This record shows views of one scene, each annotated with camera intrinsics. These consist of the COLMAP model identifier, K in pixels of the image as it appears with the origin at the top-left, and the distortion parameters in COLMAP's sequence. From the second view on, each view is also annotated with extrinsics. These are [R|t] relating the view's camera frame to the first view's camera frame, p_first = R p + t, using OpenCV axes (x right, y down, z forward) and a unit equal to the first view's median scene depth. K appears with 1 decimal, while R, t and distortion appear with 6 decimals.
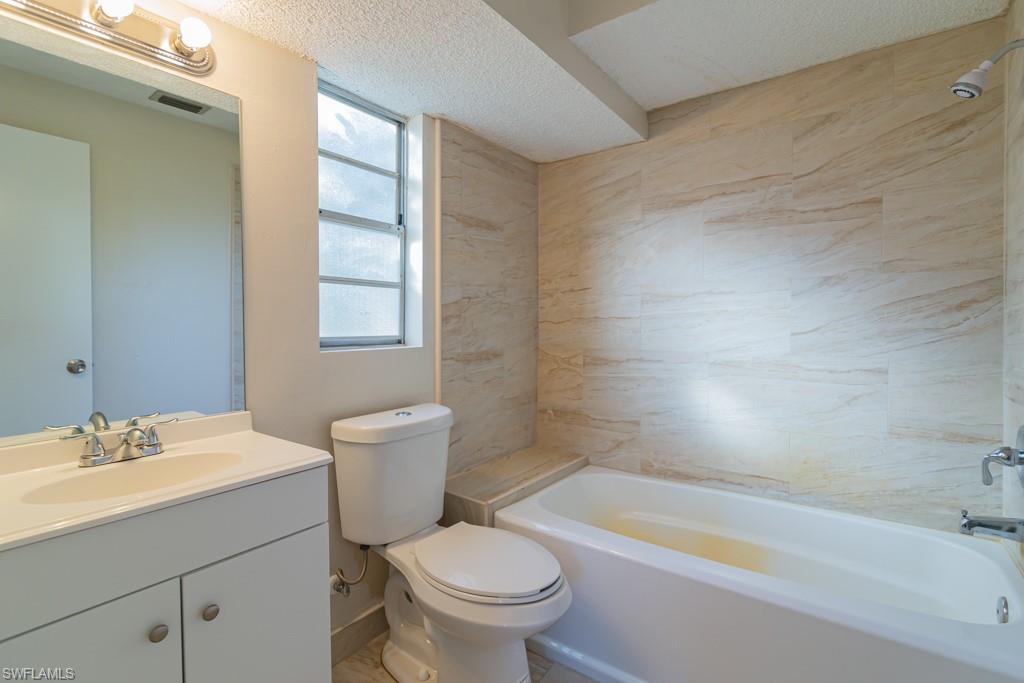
lens RADIAL K [[476.4, 0, 512.5], [0, 476.4, 335.4], [0, 0, 1]] dist [0.004311, 0.001713]
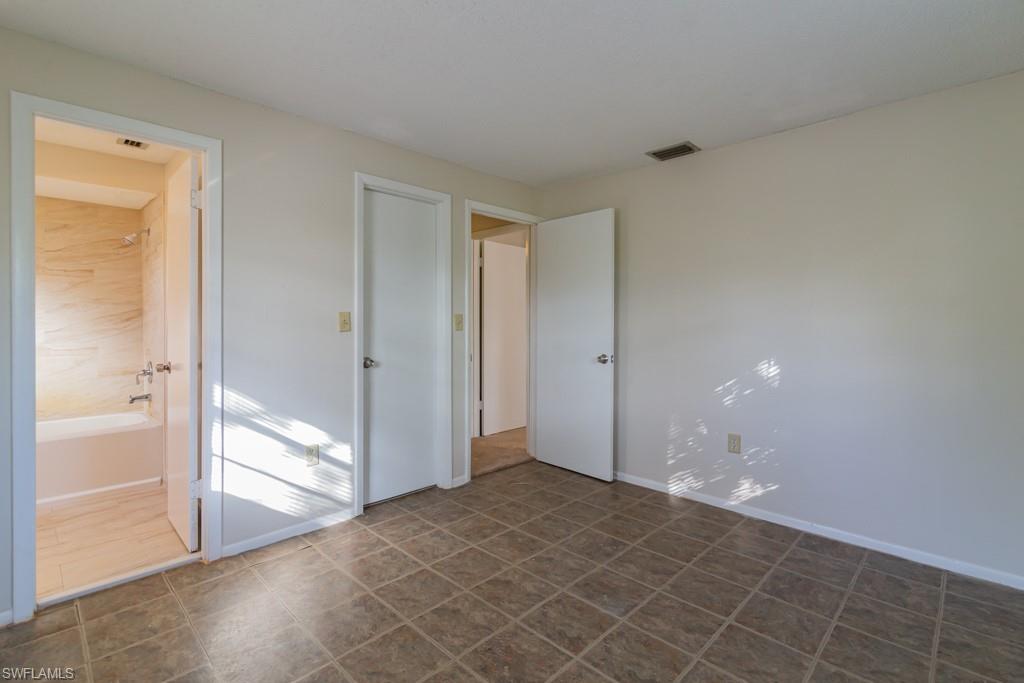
lens RADIAL K [[476.4, 0, 513.8], [0, 476.4, 321.5], [0, 0, 1]] dist [0.004311, 0.001713]
pose [[0.132014, 0.003876, 0.991240, -1.202168], [0.021740, 0.999740, -0.006805, 0.008600], [-0.991009, 0.022448, 0.131895, -1.253280]]
